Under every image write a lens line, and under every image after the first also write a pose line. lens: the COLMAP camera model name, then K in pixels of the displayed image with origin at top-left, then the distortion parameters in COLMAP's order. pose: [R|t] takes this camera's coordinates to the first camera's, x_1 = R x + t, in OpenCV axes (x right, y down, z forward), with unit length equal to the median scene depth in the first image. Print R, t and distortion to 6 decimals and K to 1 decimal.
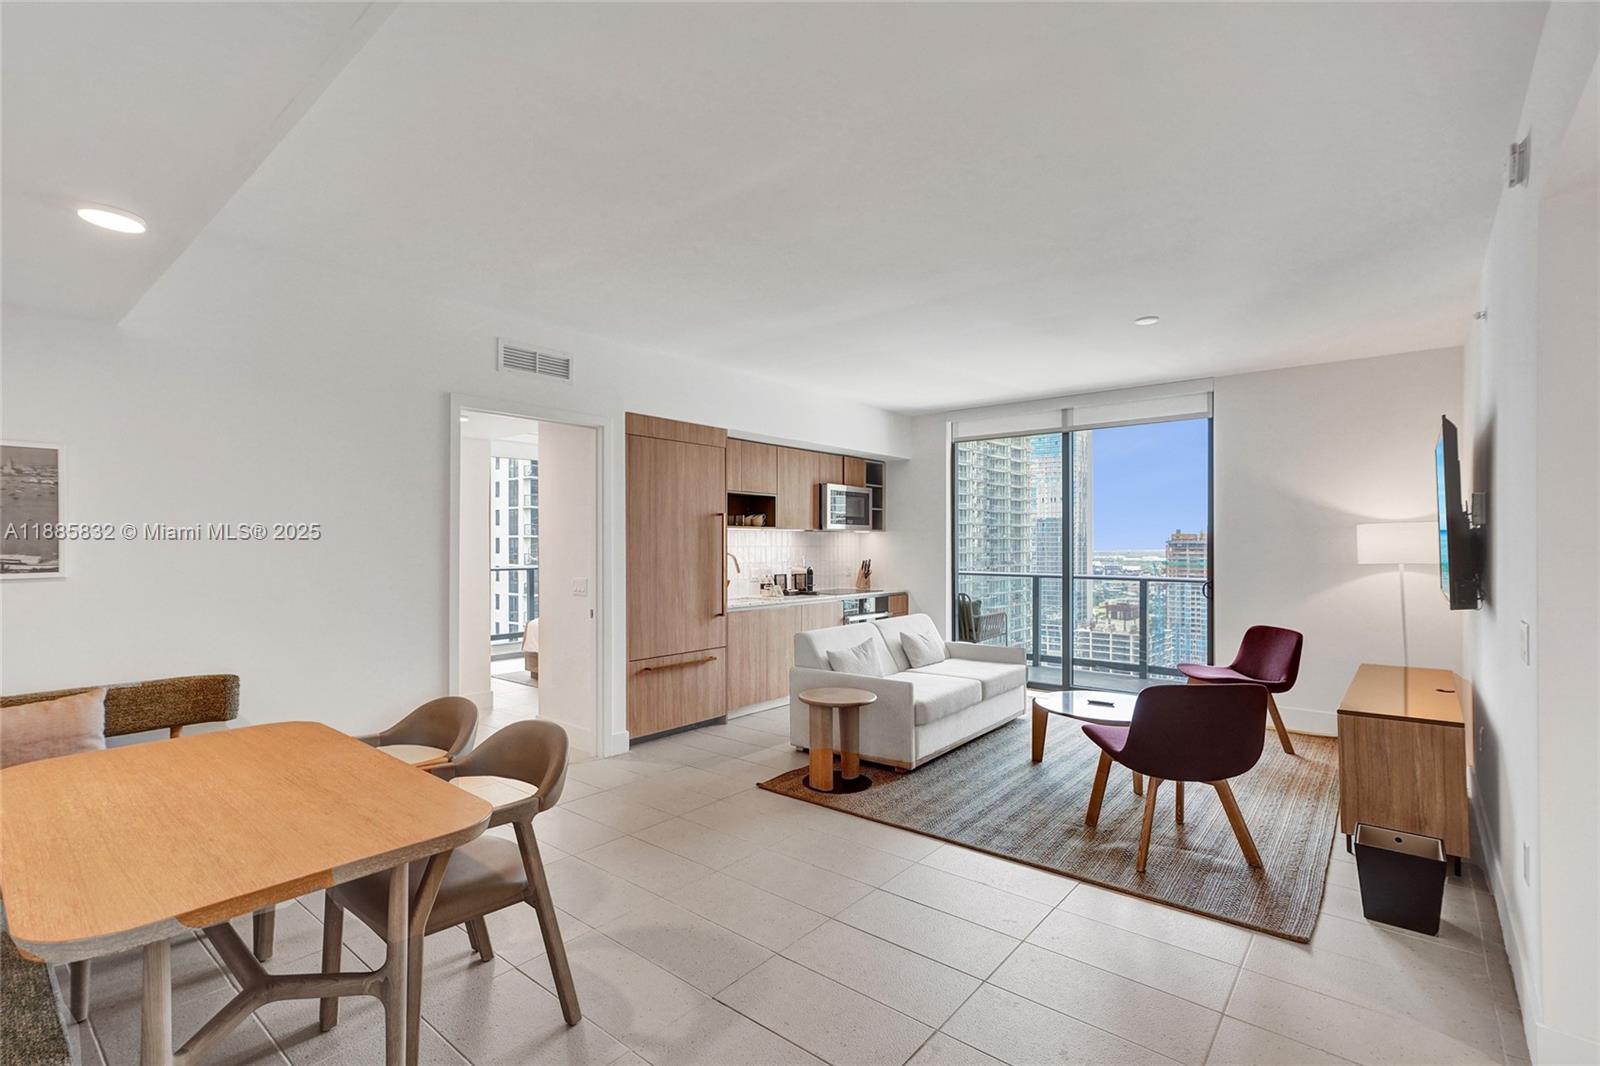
lens RADIAL K [[734.5, 0, 801.2], [0, 734.5, 539.7], [0, 0, 1]] dist [0.002055, 0.007186]
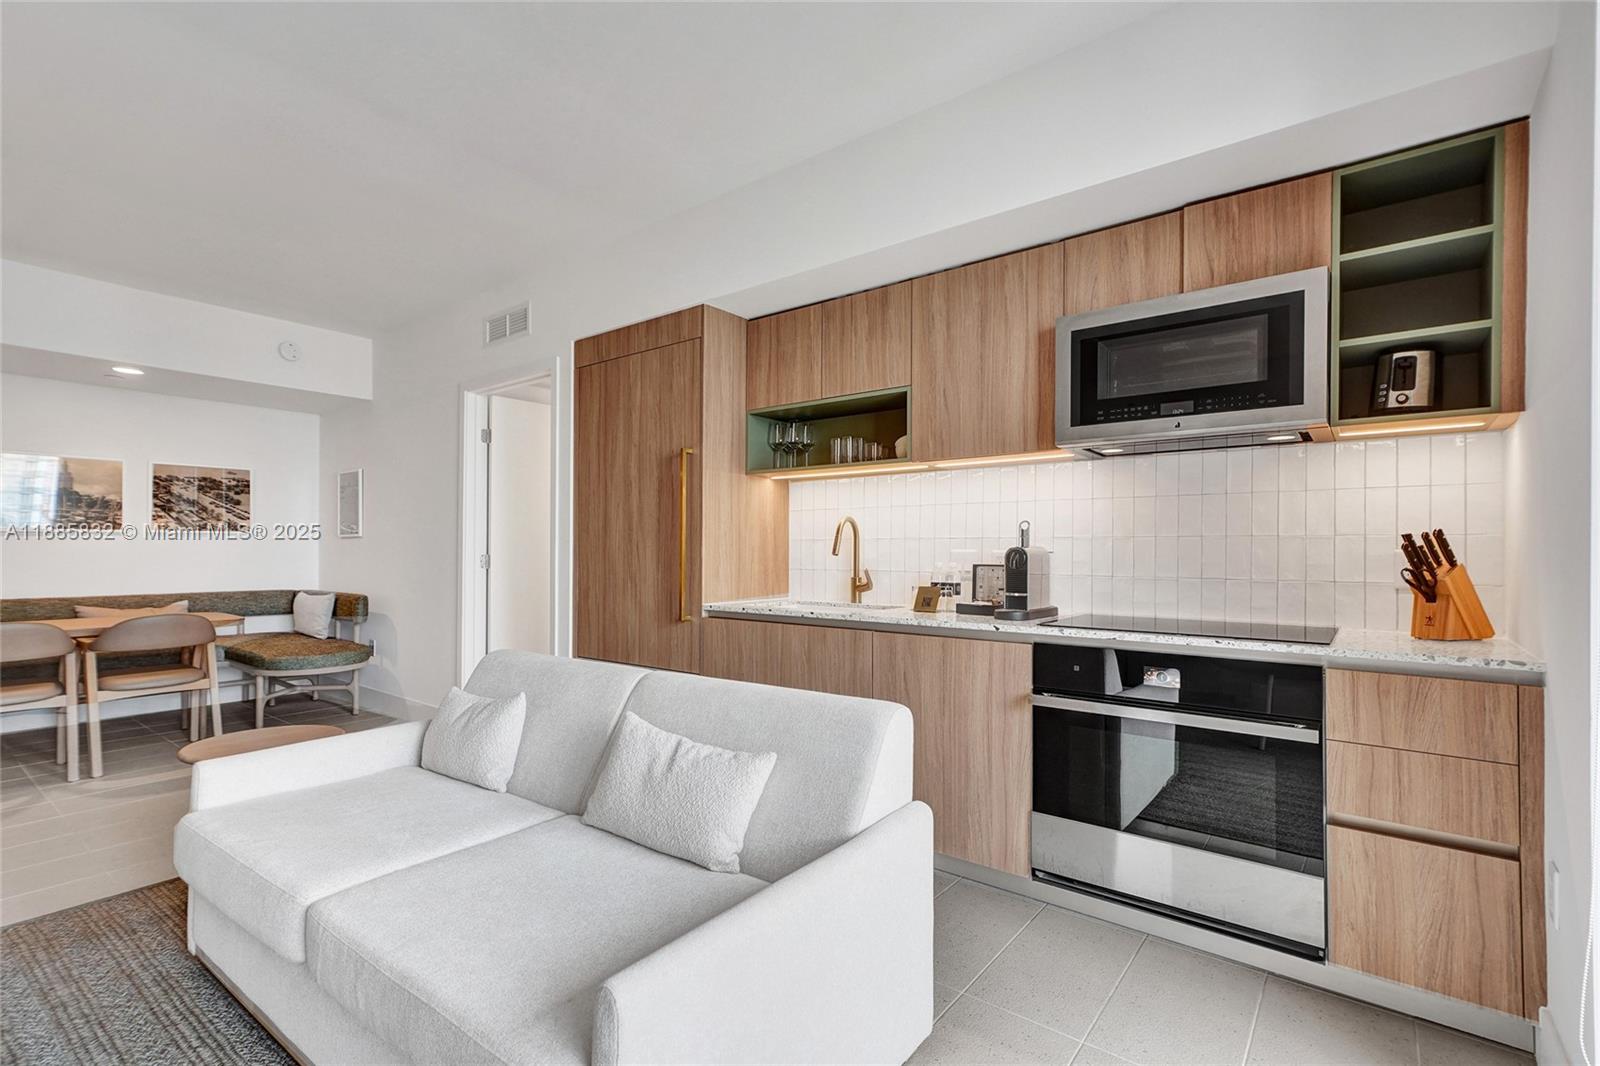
lens RADIAL K [[734.5, 0, 794.6], [0, 734.5, 543.3], [0, 0, 1]] dist [0.002055, 0.007186]
pose [[0.024146, -0.012511, -0.999630, 0.513669], [0.001933, 0.999920, -0.012468, 0.050735], [0.999707, -0.001631, 0.024168, 1.117234]]
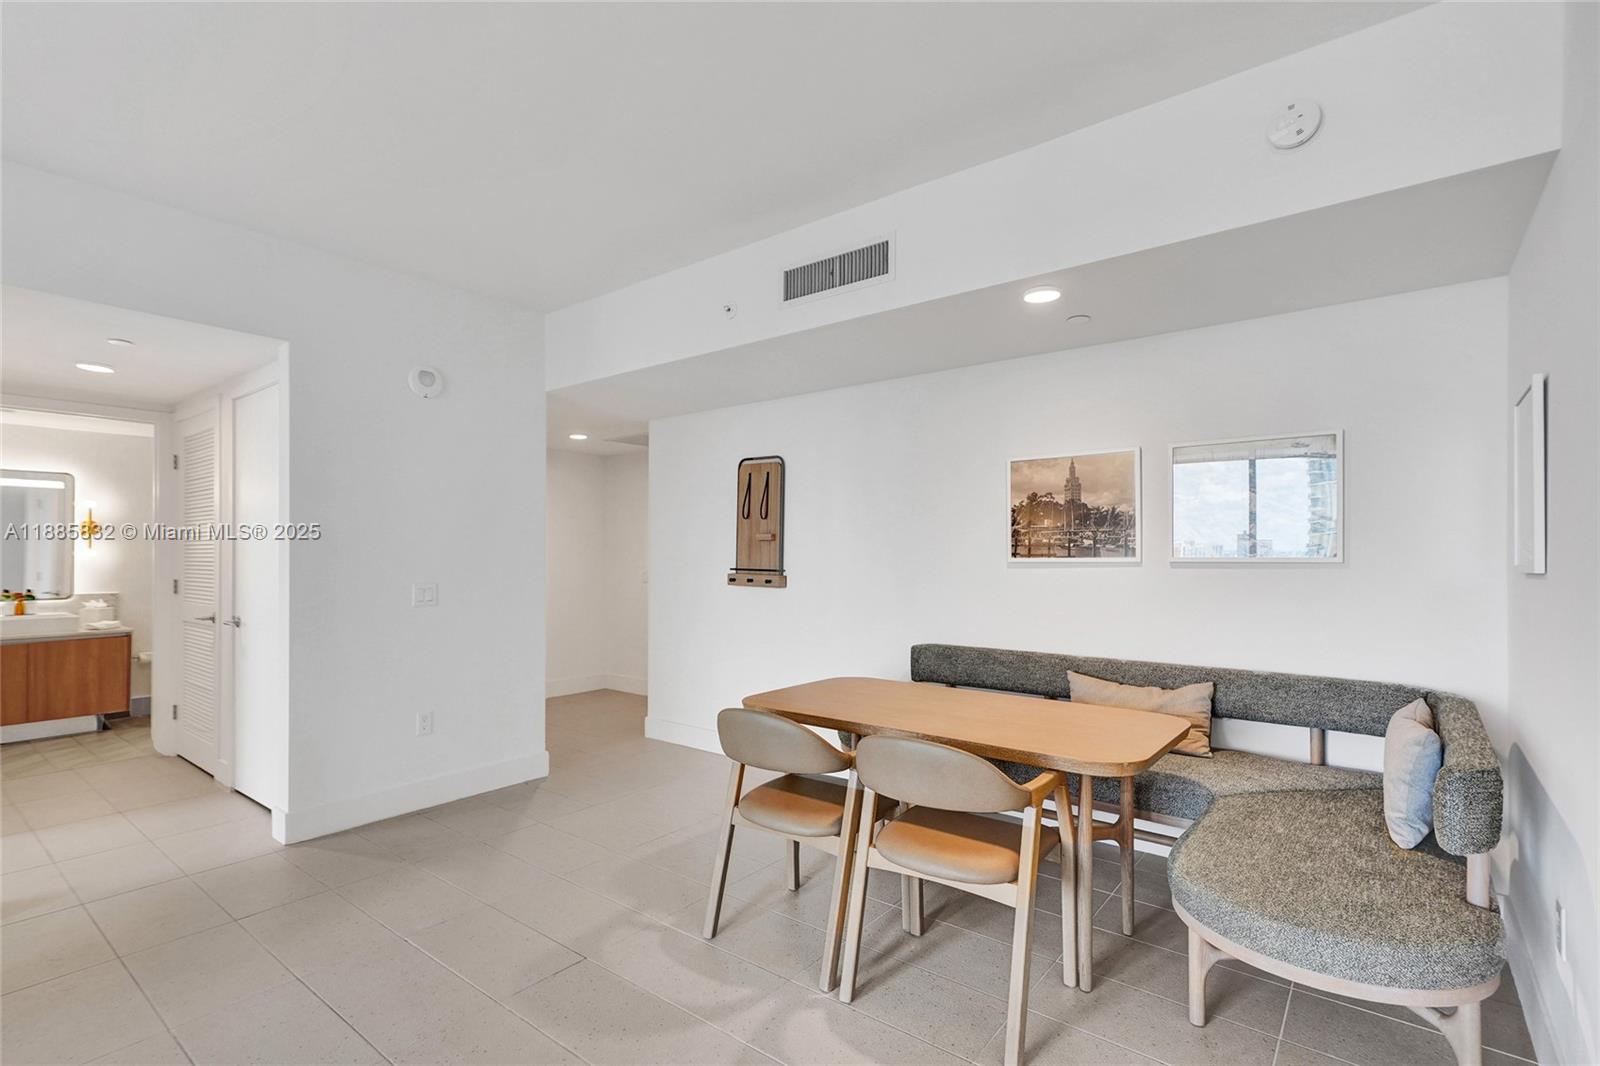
lens RADIAL K [[734.5, 0, 804.2], [0, 734.5, 555.9], [0, 0, 1]] dist [0.002055, 0.007186]
pose [[-0.999545, -0.005098, -0.029734, -0.172374], [-0.004854, 0.999954, -0.008280, 0.024358], [0.029775, -0.008132, -0.999524, 0.871382]]
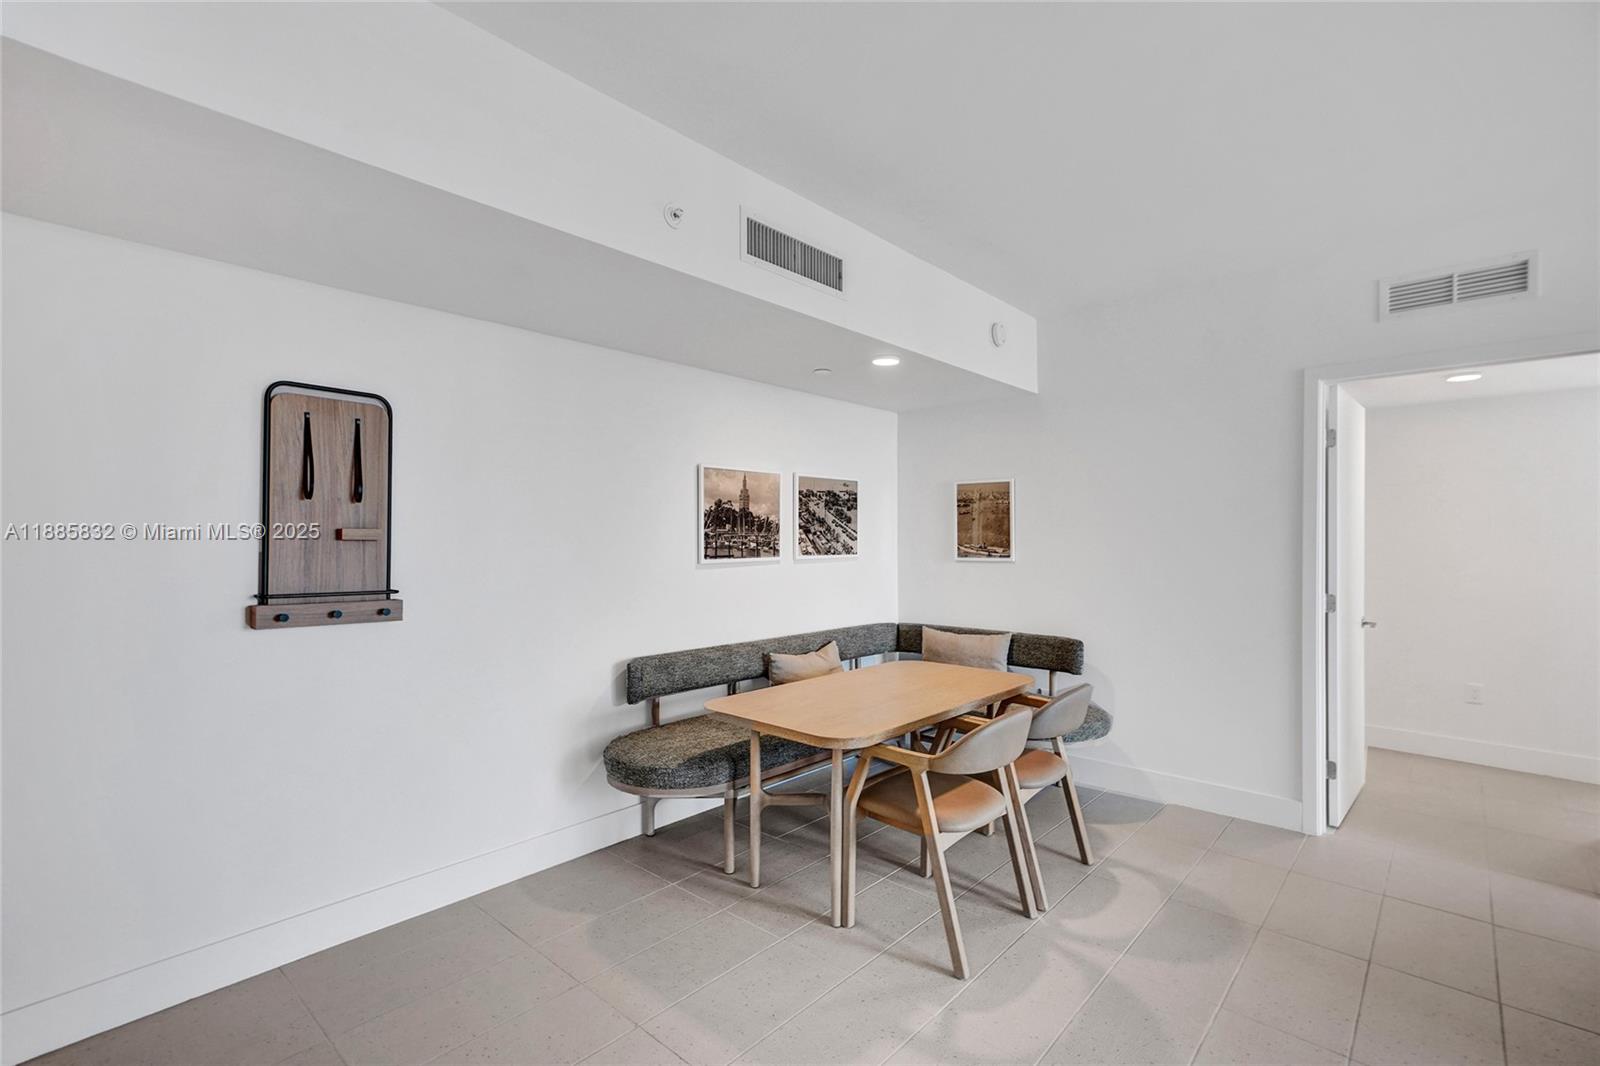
lens RADIAL K [[734.5, 0, 797.9], [0, 734.5, 537.6], [0, 0, 1]] dist [0.002055, 0.007186]
pose [[-0.038039, -0.003141, -0.999271, 0.317785], [0.005426, 0.999980, -0.003350, 0.001405], [0.999262, -0.005550, -0.038021, 0.317919]]
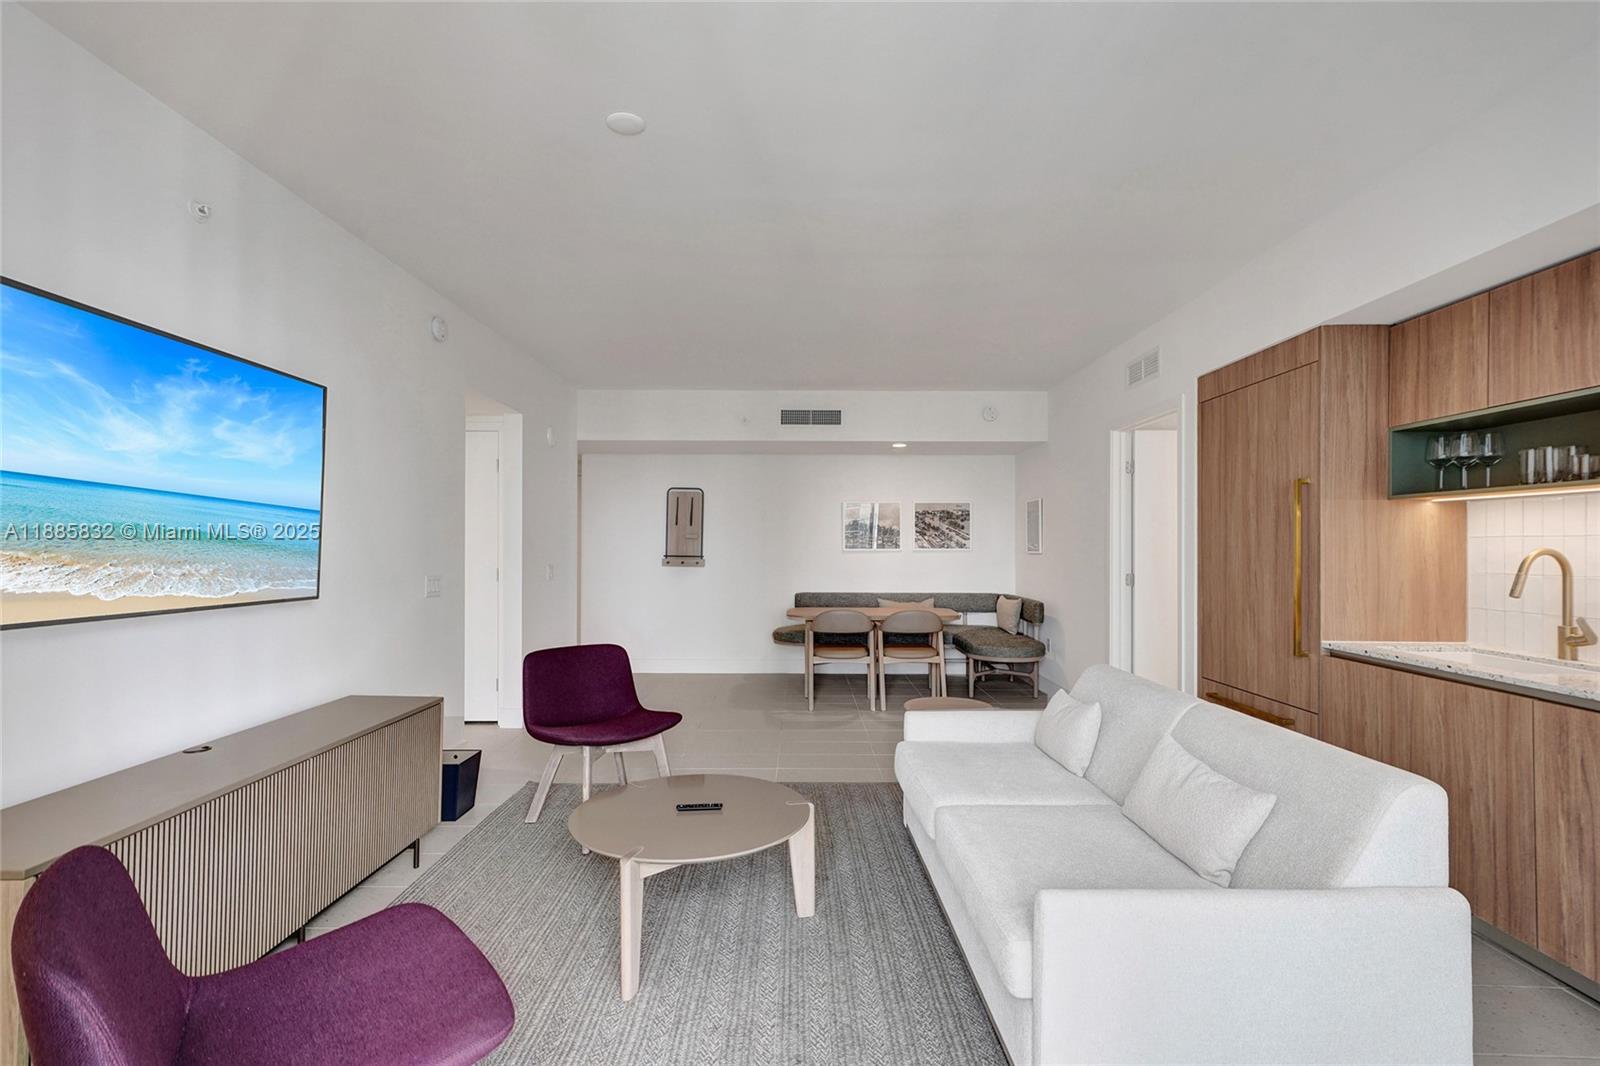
lens RADIAL K [[734.5, 0, 801.0], [0, 734.5, 540.2], [0, 0, 1]] dist [0.002055, 0.007186]
pose [[-0.769753, -0.008651, -0.638284, 0.592261], [-0.000865, 0.999921, -0.012510, 0.020828], [0.638342, -0.009078, -0.769700, 1.243482]]
